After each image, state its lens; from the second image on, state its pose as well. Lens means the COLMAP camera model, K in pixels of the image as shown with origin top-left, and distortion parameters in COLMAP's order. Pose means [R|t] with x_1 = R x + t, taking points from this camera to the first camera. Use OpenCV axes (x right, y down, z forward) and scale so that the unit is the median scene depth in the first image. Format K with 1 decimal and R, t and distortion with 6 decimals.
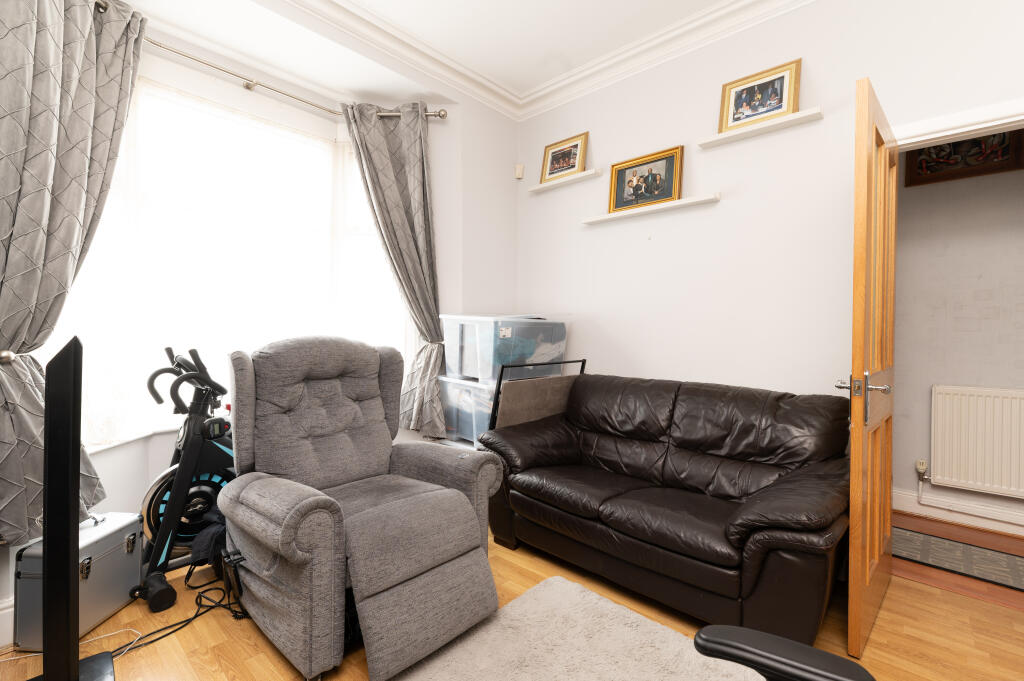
lens RADIAL K [[456.9, 0, 511.7], [0, 456.9, 338.4], [0, 0, 1]] dist [-0.000522, -0.000793]
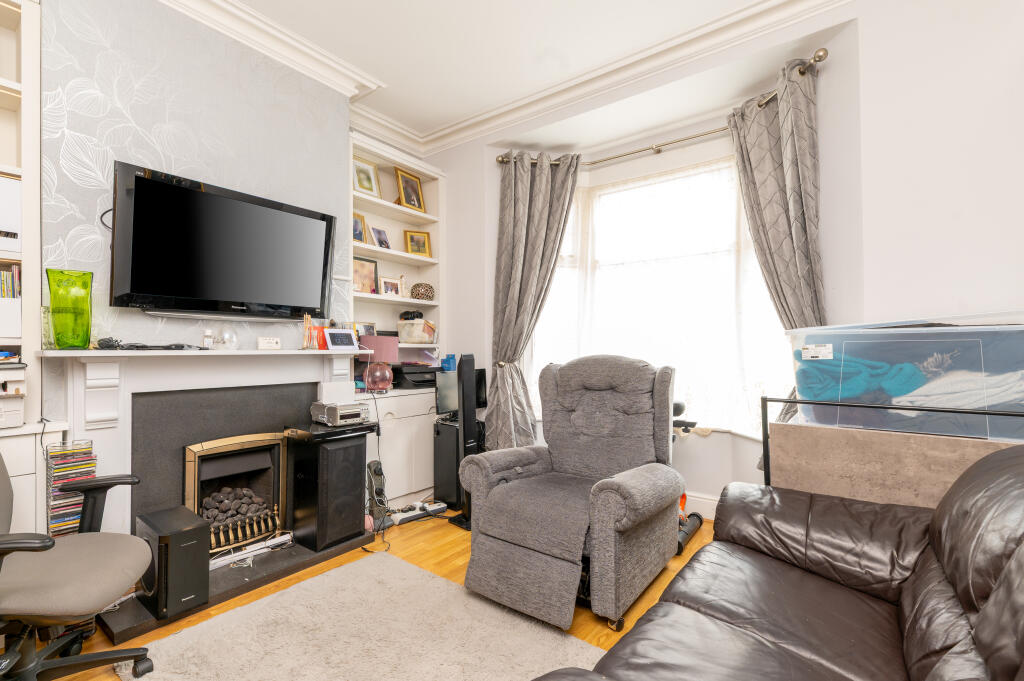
lens RADIAL K [[456.9, 0, 511.5], [0, 456.9, 343.5], [0, 0, 1]] dist [-0.000522, -0.000793]
pose [[0.089222, -0.011421, -0.995946, 0.585449], [-0.003187, 0.999926, -0.011752, -0.015548], [0.996007, 0.004222, 0.089179, 0.476106]]
